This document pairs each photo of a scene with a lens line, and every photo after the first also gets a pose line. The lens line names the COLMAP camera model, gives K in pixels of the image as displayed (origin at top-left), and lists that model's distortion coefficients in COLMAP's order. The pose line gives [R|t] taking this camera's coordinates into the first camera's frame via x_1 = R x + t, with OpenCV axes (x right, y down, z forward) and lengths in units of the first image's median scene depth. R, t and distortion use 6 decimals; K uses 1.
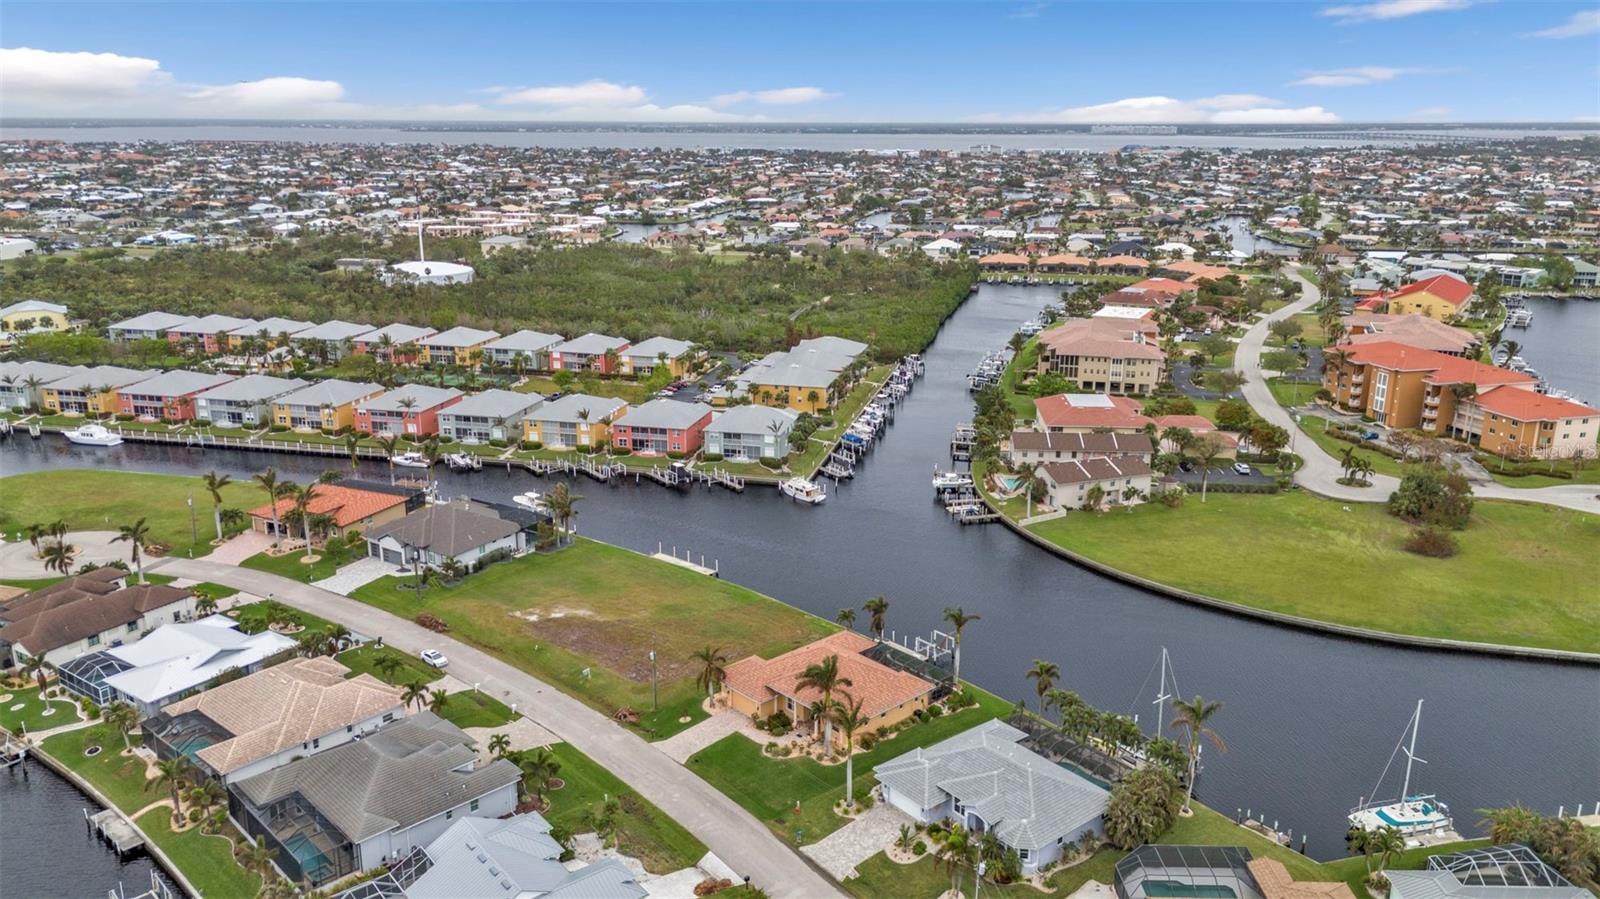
lens RADIAL K [[1173.2, 0, 798.3], [0, 1173.2, 451.8], [0, 0, 1]] dist [0.075467, -0.072139]
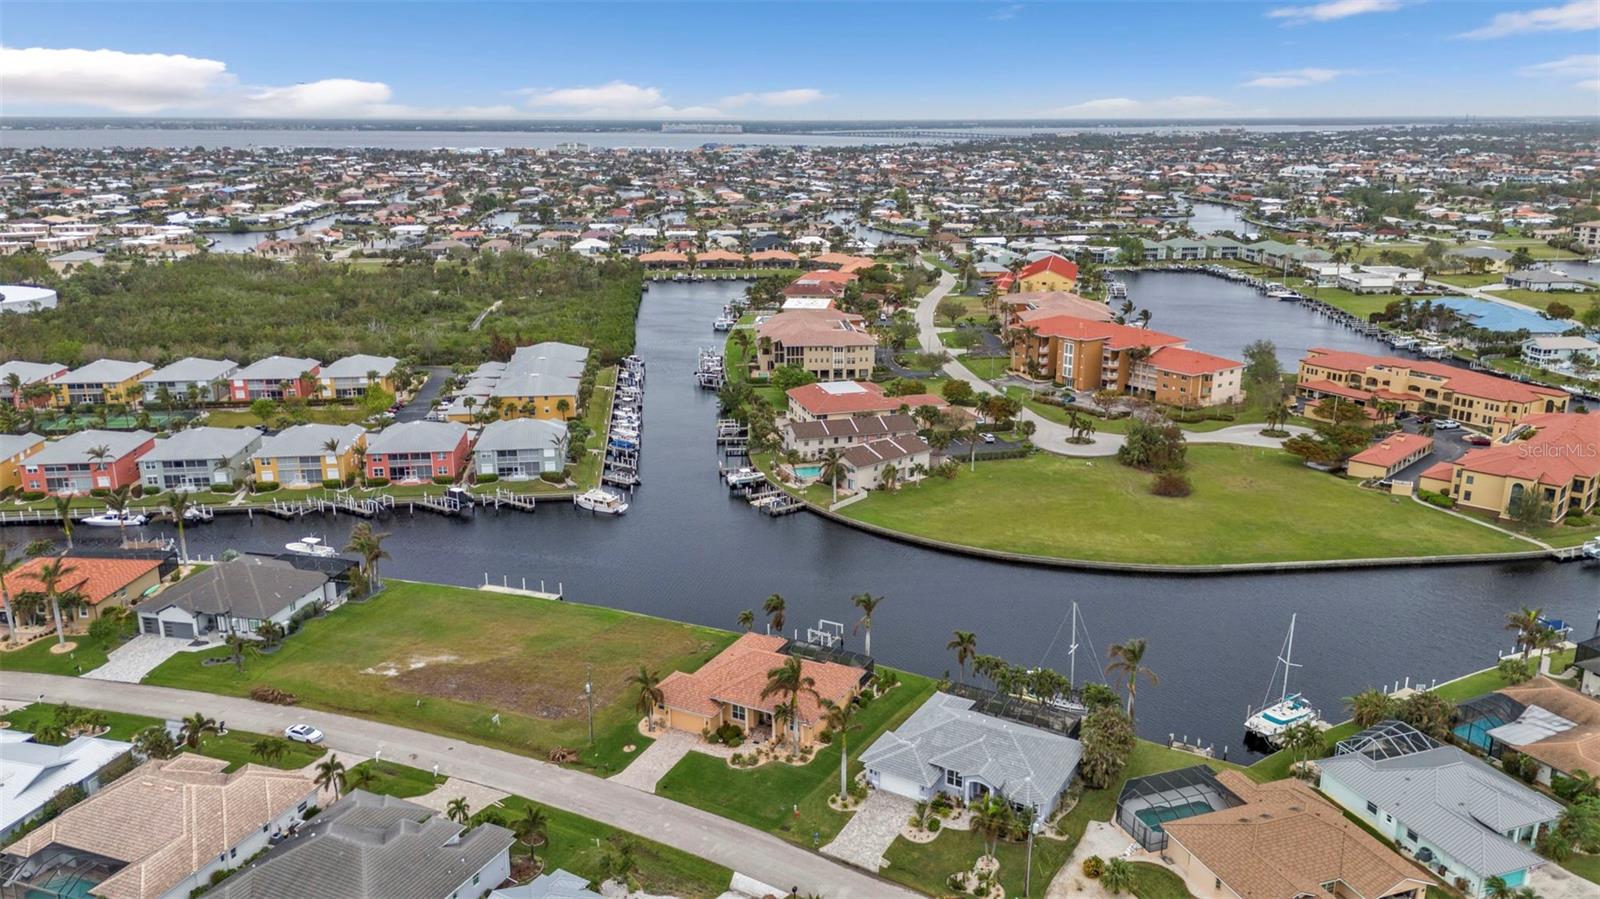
lens RADIAL K [[1173.2, 0, 797.6], [0, 1173.2, 454.1], [0, 0, 1]] dist [0.075467, -0.072139]
pose [[0.938702, -0.097350, 0.330698, -0.156797], [0.096183, 0.995164, 0.019933, -0.009712], [-0.331039, 0.013096, 0.943526, 0.029165]]
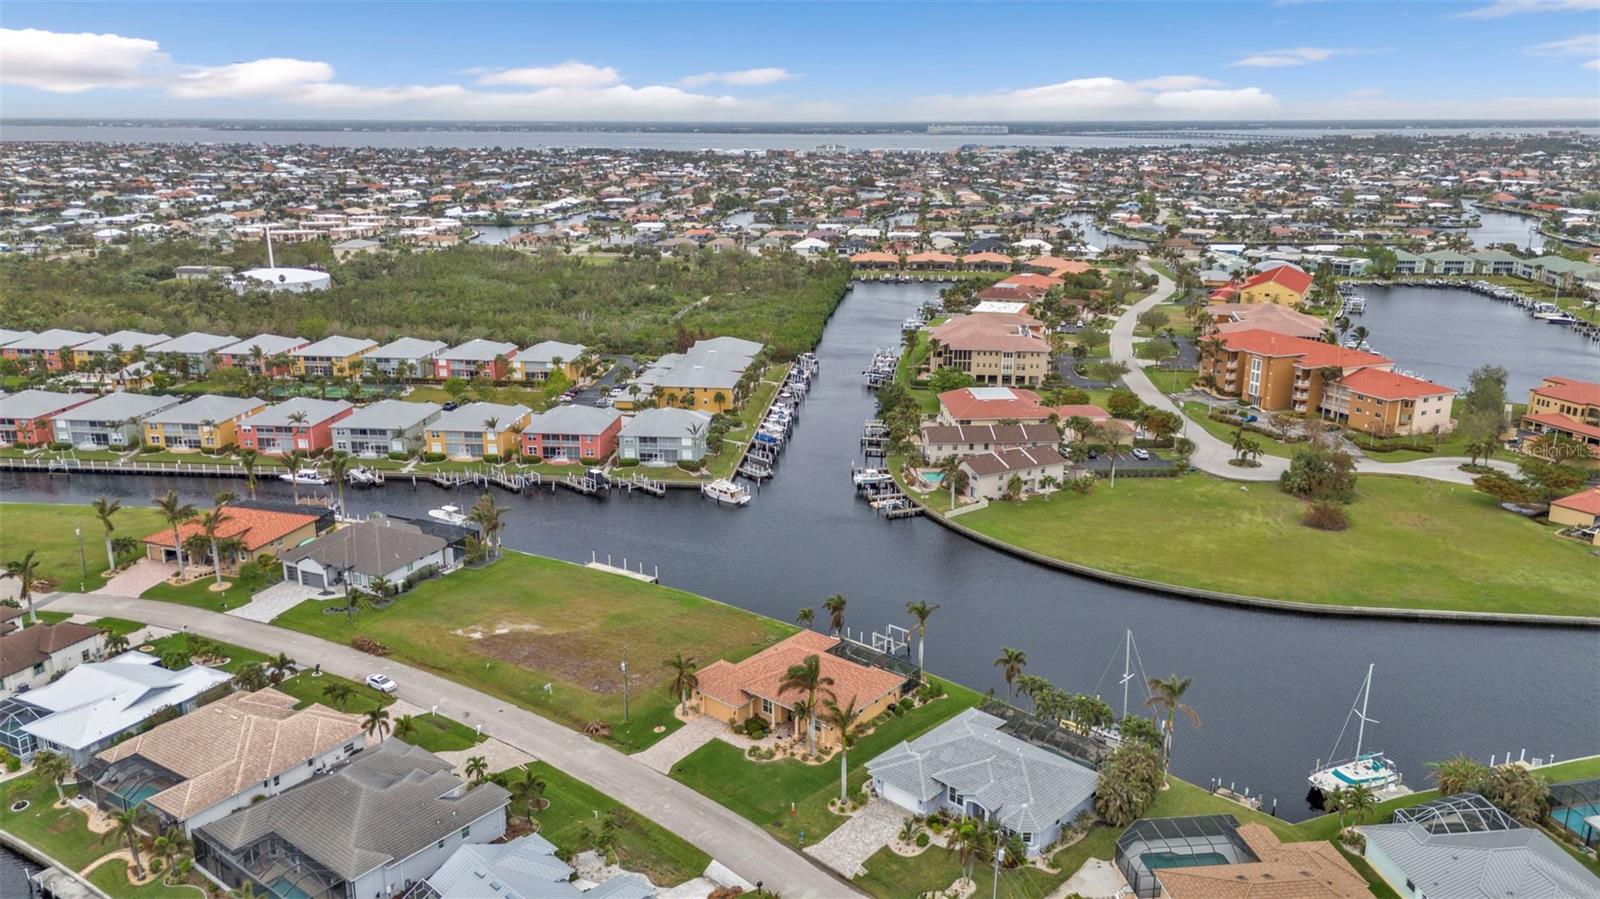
lens RADIAL K [[1173.2, 0, 798.2], [0, 1173.2, 450.6], [0, 0, 1]] dist [0.075467, -0.072139]
pose [[0.991324, -0.036438, 0.126293, -0.058288], [0.036490, 0.999332, 0.001905, -0.001964], [-0.126278, 0.002720, 0.991991, 0.003863]]
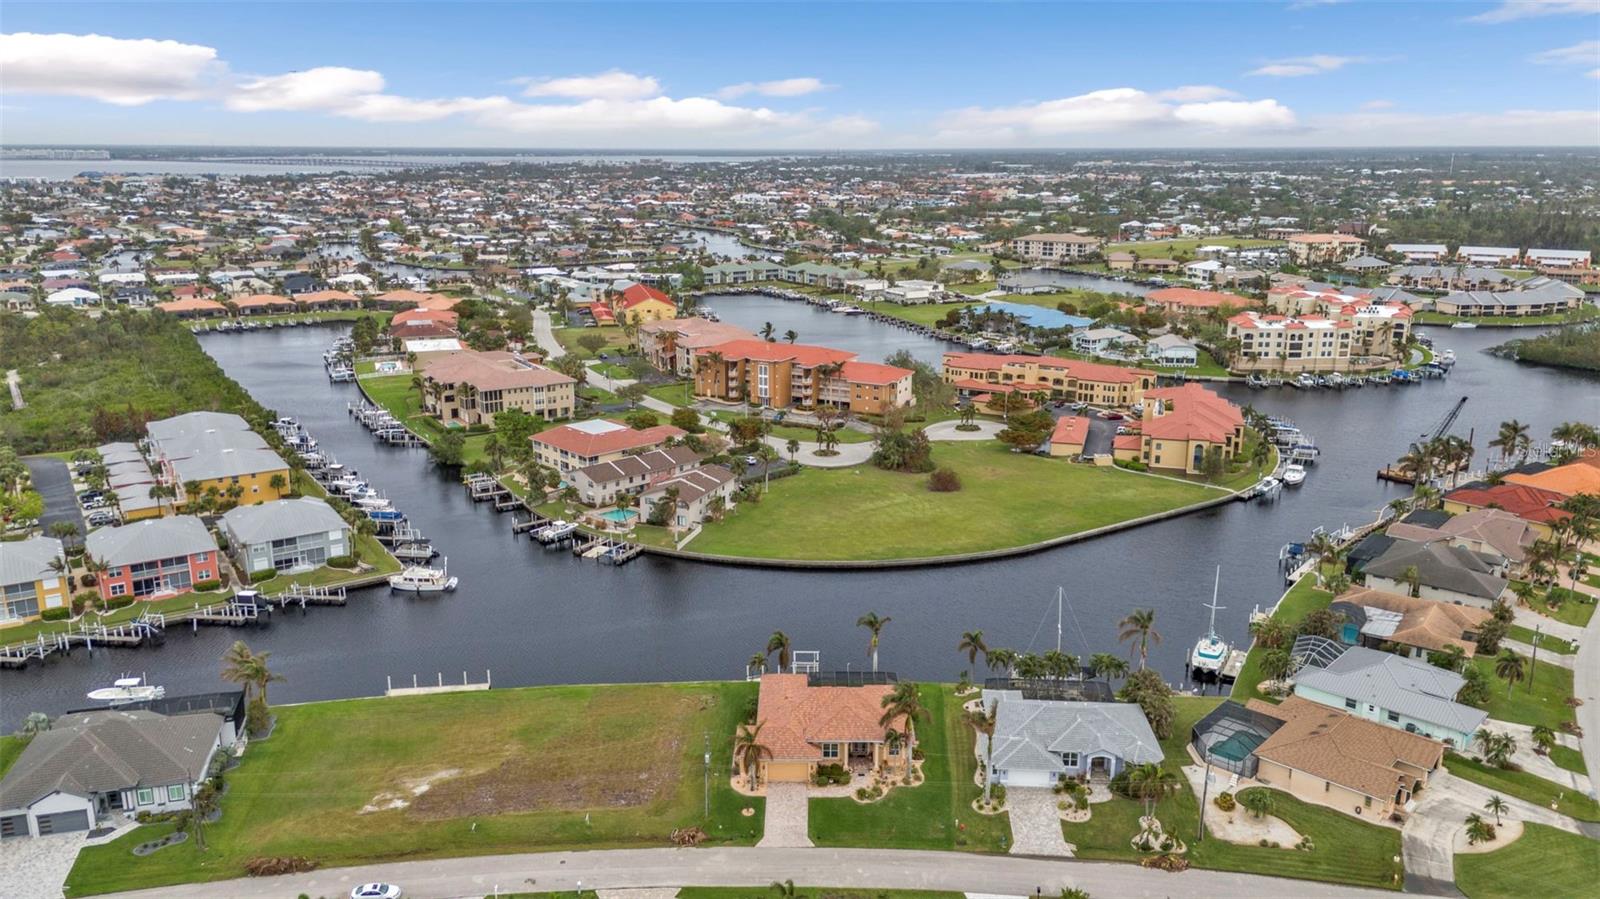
lens RADIAL K [[1173.2, 0, 799.0], [0, 1173.2, 459.8], [0, 0, 1]] dist [0.075467, -0.072139]
pose [[0.675267, -0.191371, 0.712314, -0.403040], [0.200782, 0.976976, 0.072135, -0.059209], [-0.709719, 0.094309, 0.698144, 0.182680]]
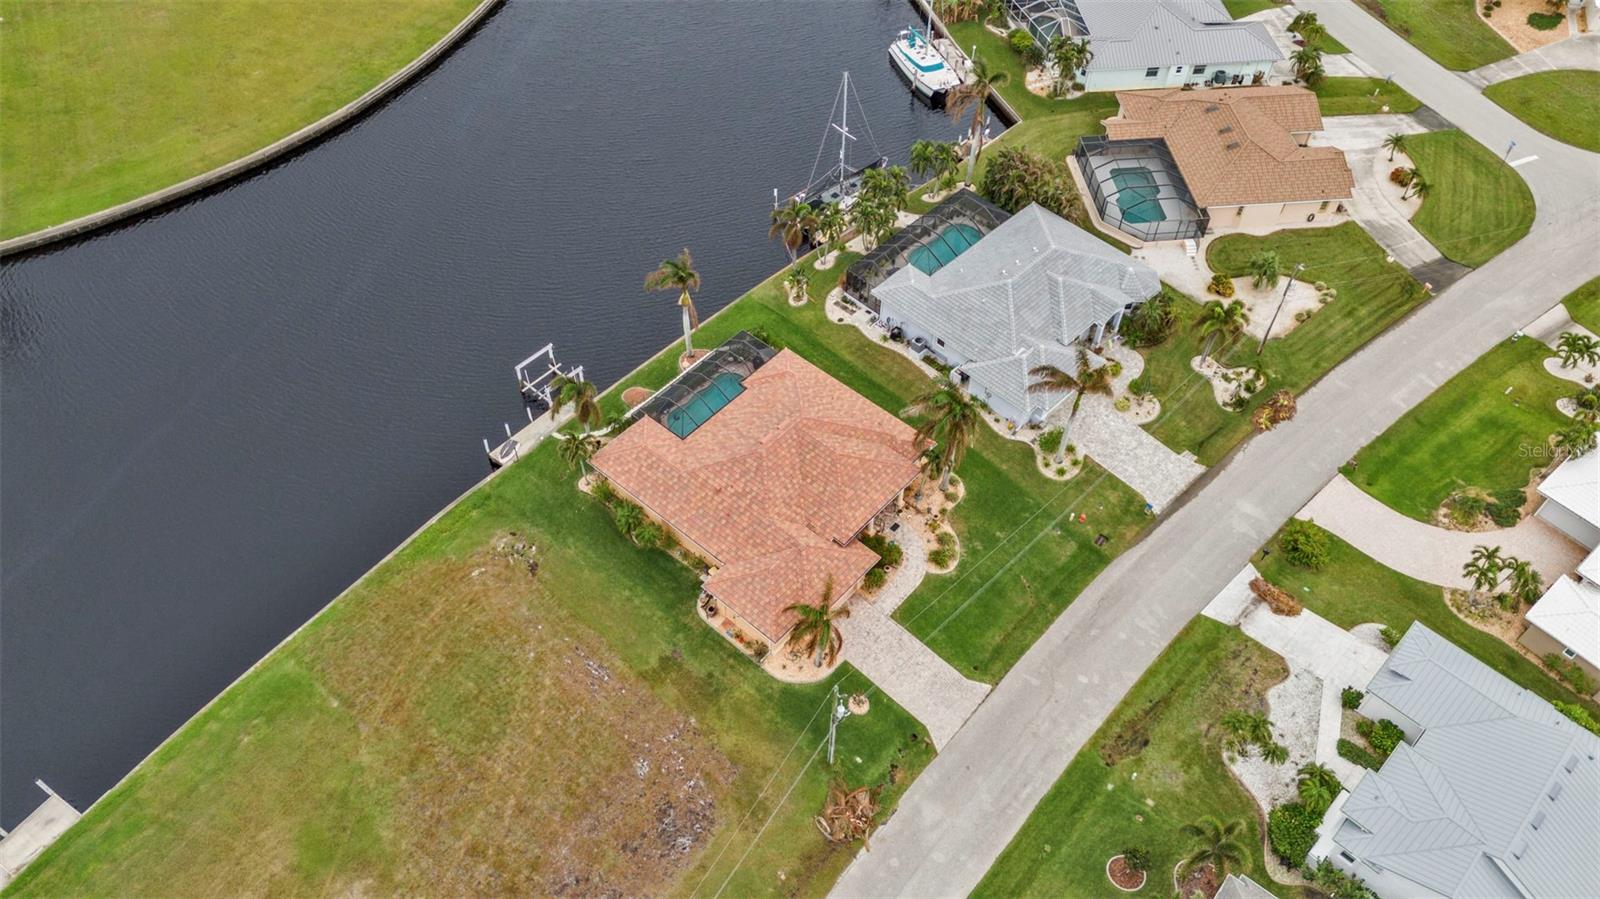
lens RADIAL K [[1173.2, 0, 800.6], [0, 1173.2, 455.7], [0, 0, 1]] dist [0.075467, -0.072139]
pose [[-0.119336, -0.766002, 0.631665, -0.211646], [0.251633, 0.592104, 0.765567, -0.163325], [-0.960437, 0.250307, 0.122092, 0.557705]]
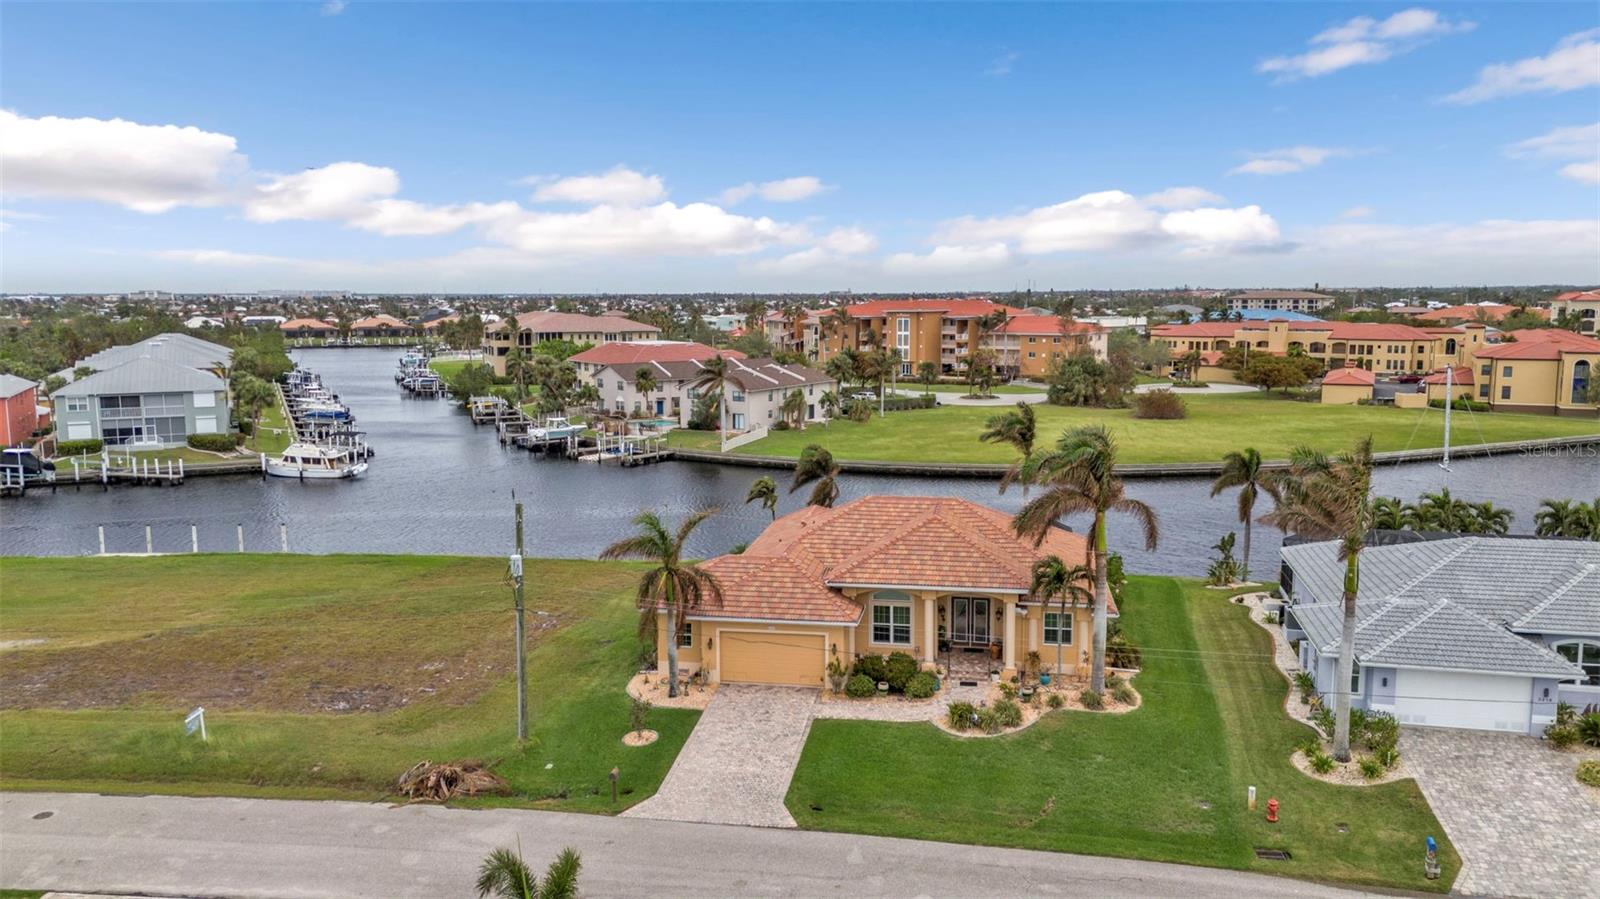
lens RADIAL K [[1173.2, 0, 799.8], [0, 1173.2, 456.6], [0, 0, 1]] dist [0.075467, -0.072139]
pose [[0.783625, -0.090664, 0.614583, -0.154788], [0.174765, 0.981513, -0.078041, 0.109992], [-0.596145, 0.168562, 0.784982, 0.419499]]
